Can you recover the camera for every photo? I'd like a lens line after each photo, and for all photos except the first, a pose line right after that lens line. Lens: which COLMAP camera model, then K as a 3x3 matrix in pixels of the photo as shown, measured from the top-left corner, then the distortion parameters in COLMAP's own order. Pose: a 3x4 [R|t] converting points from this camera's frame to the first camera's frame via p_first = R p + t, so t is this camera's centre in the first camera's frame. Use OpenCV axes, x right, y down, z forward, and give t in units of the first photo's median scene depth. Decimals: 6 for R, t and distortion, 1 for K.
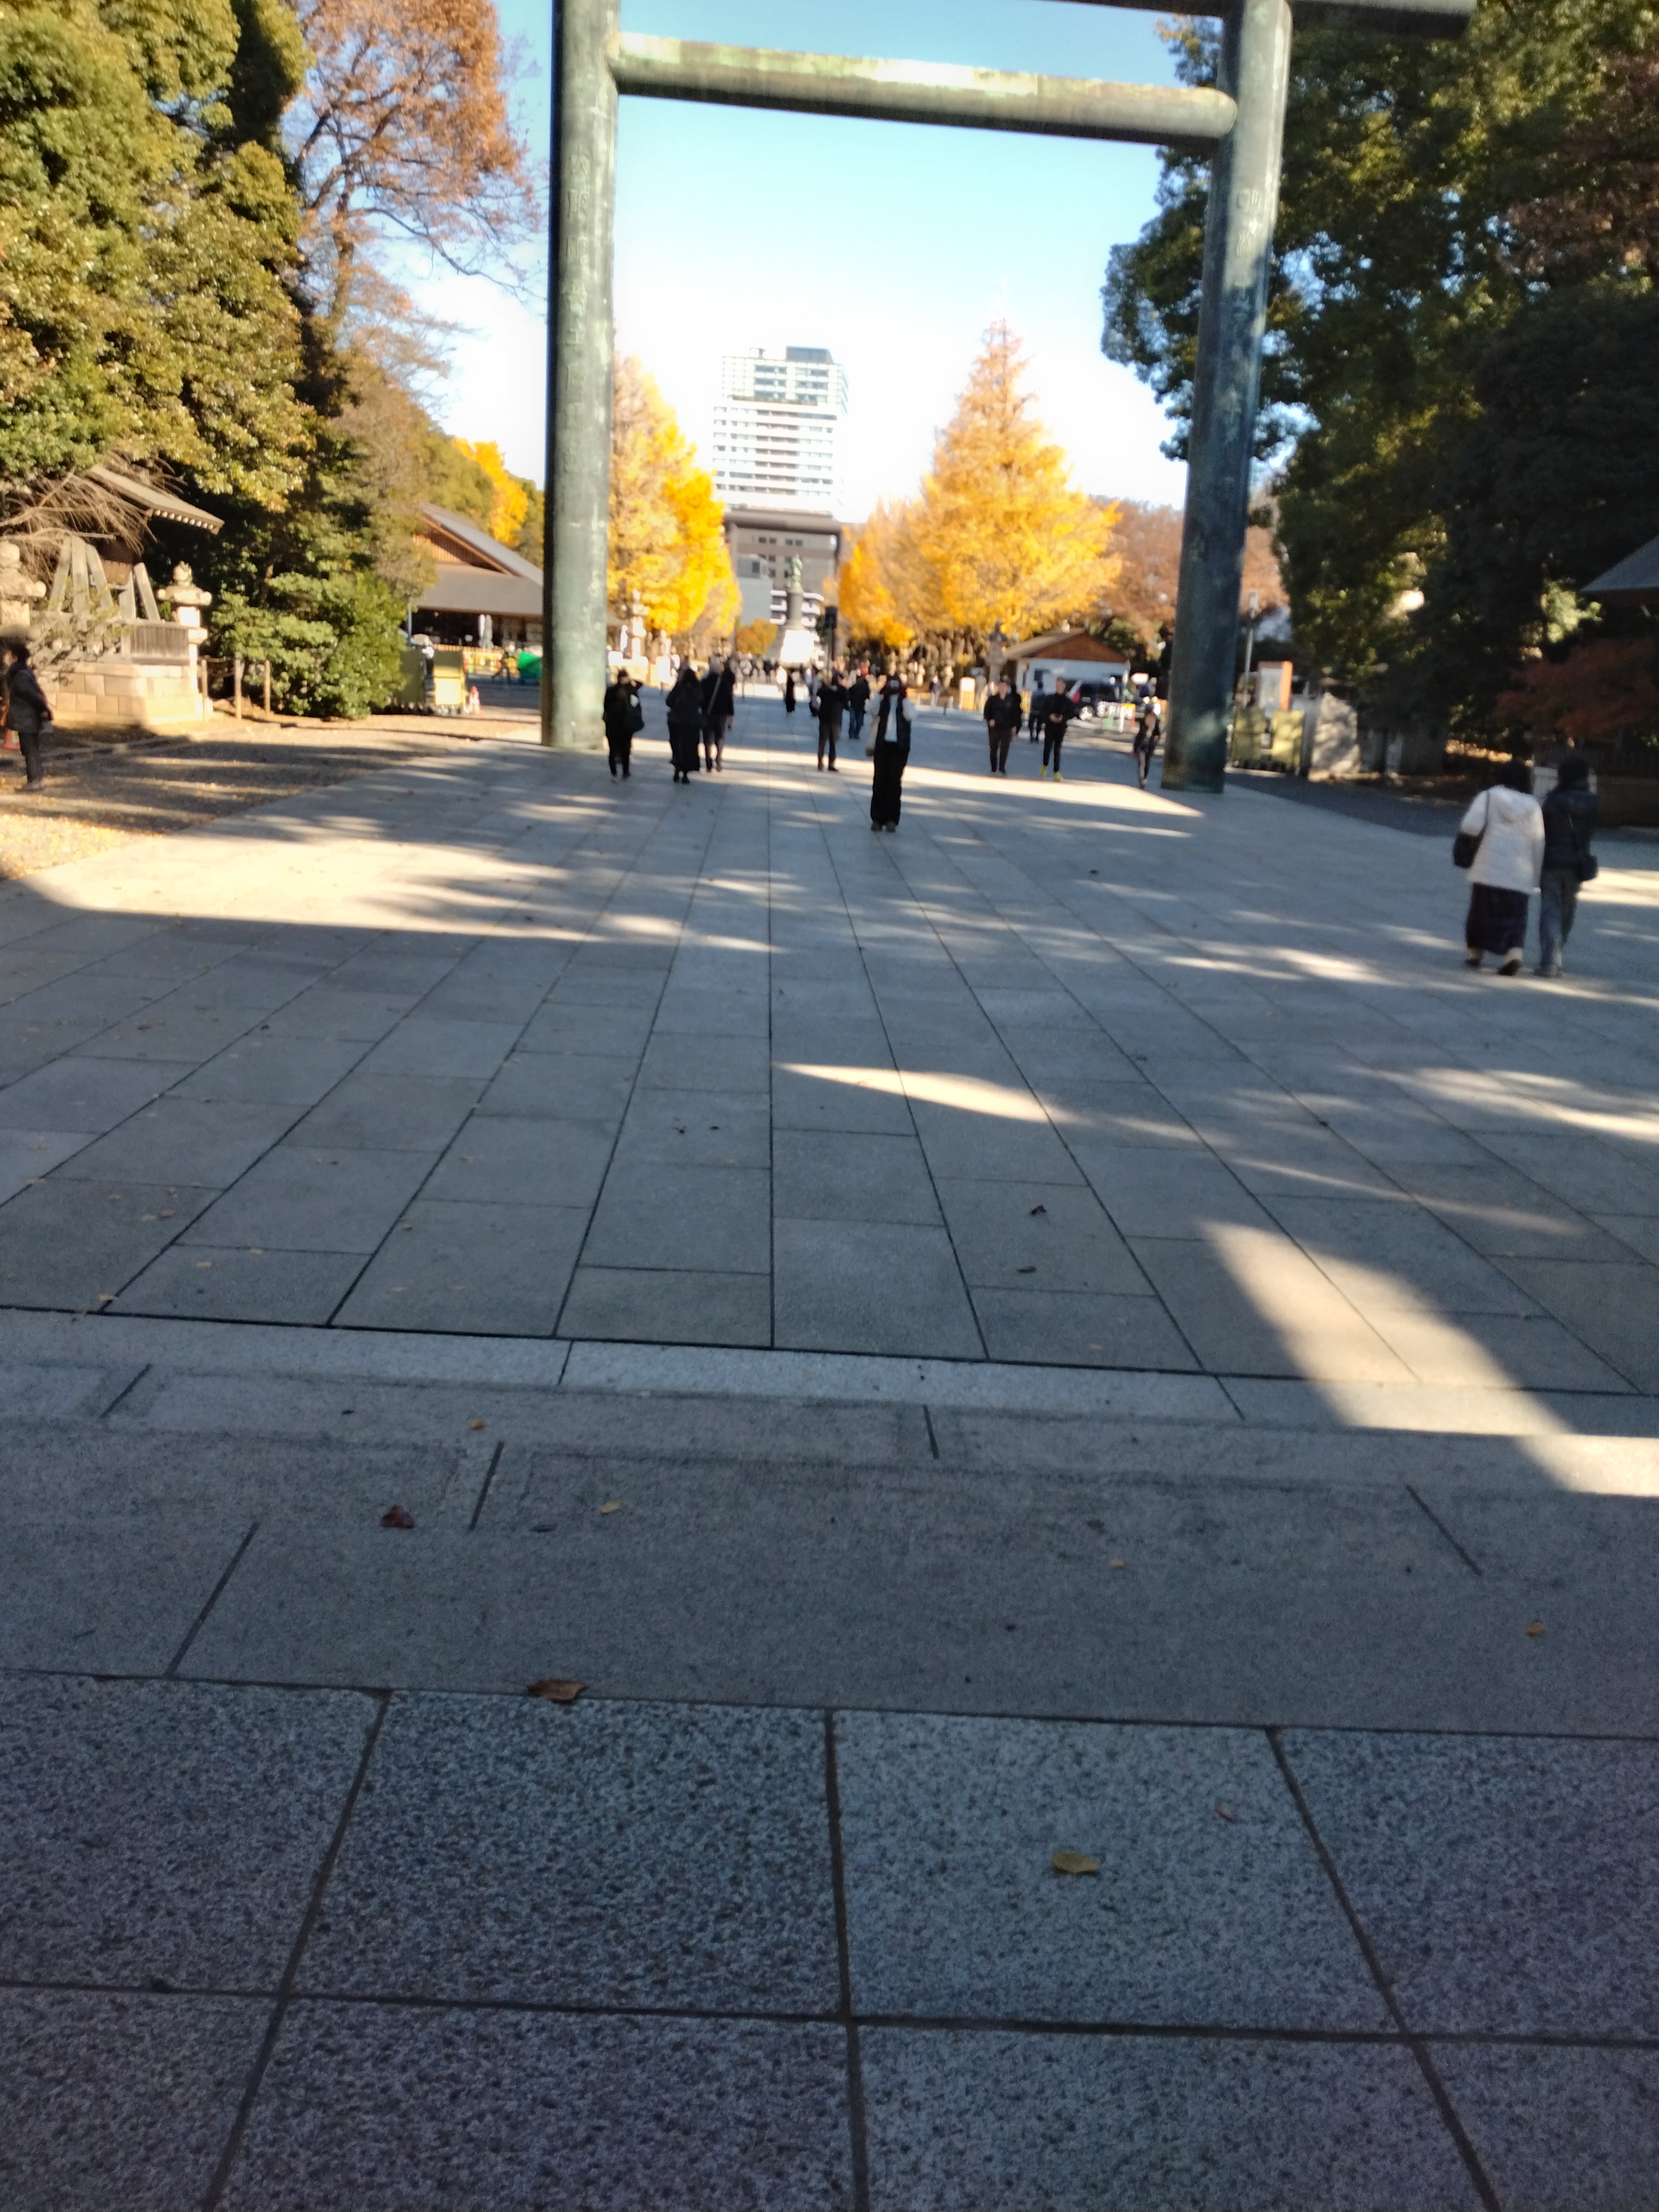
lens RADIAL K [[1768.1, 0, 828.5], [0, 1768.1, 1110.1], [0, 0, 1]] dist [-0.006666, -0.042178]
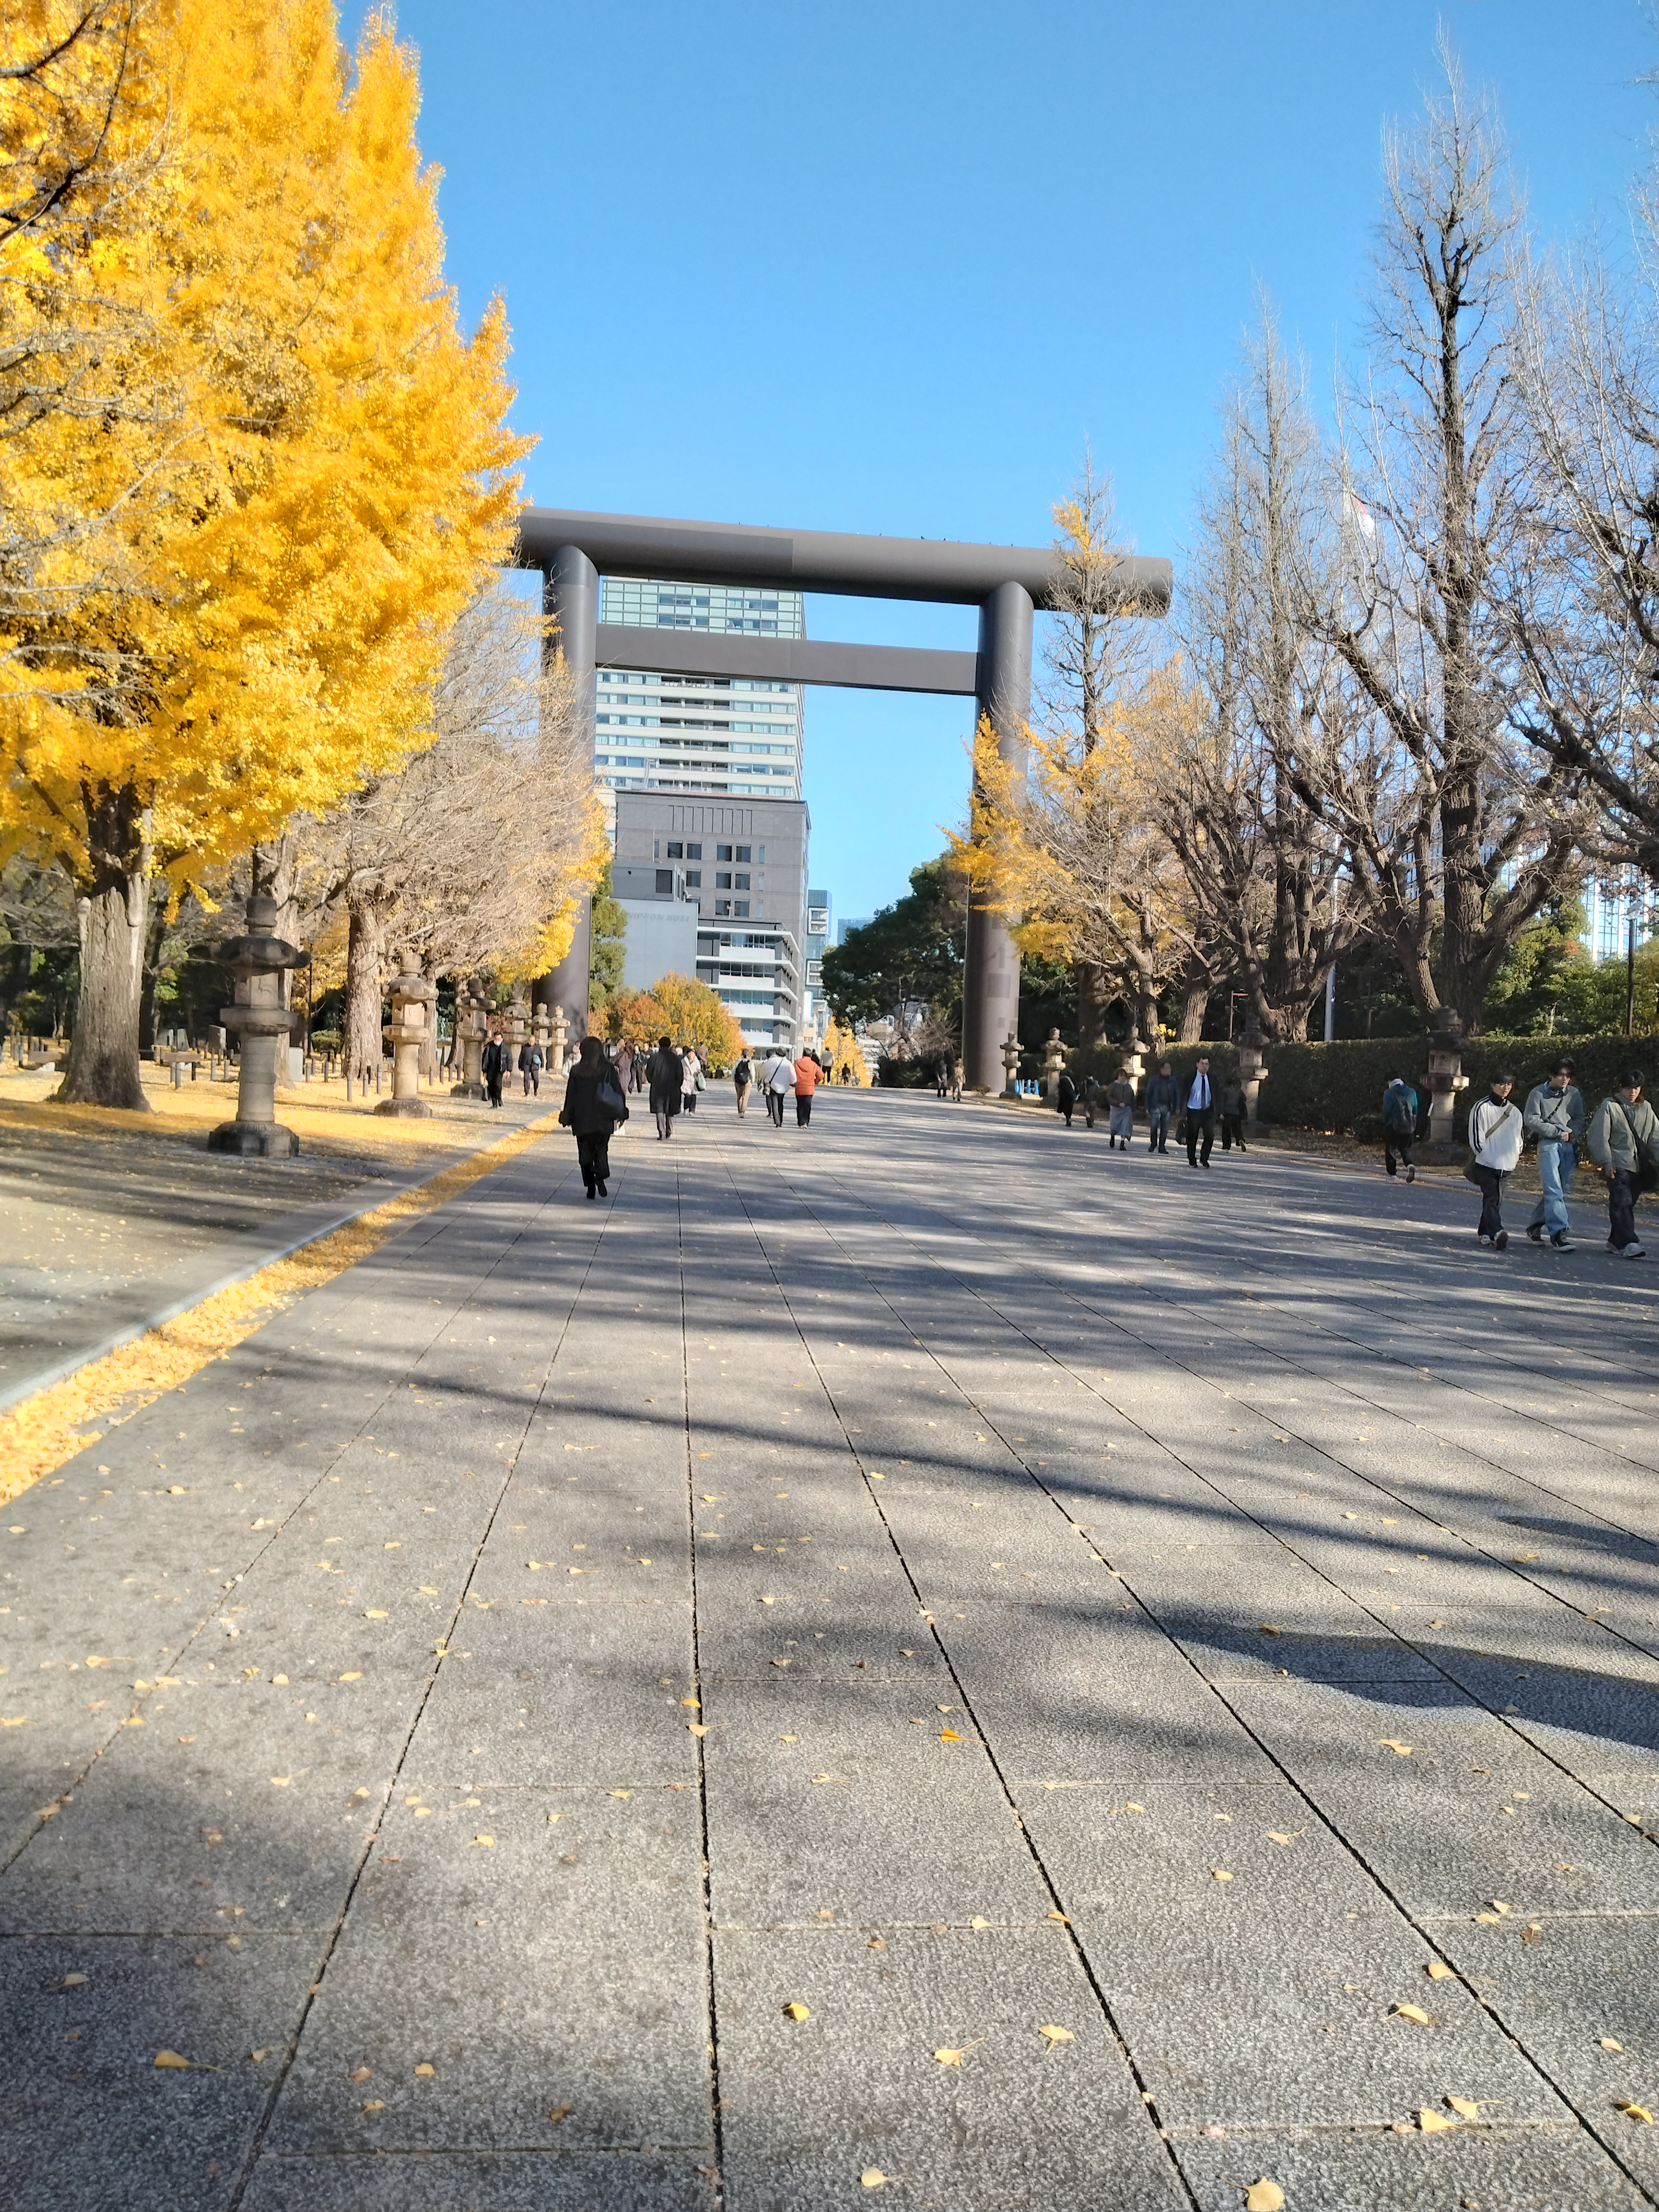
lens RADIAL K [[1768.1, 0, 828.5], [0, 1768.1, 1110.1], [0, 0, 1]] dist [-0.006666, -0.042178]
pose [[0.998467, -0.015930, 0.053004, -0.018316], [0.027062, 0.975914, -0.216469, -0.116870], [-0.048279, 0.217572, 0.974850, 0.448276]]
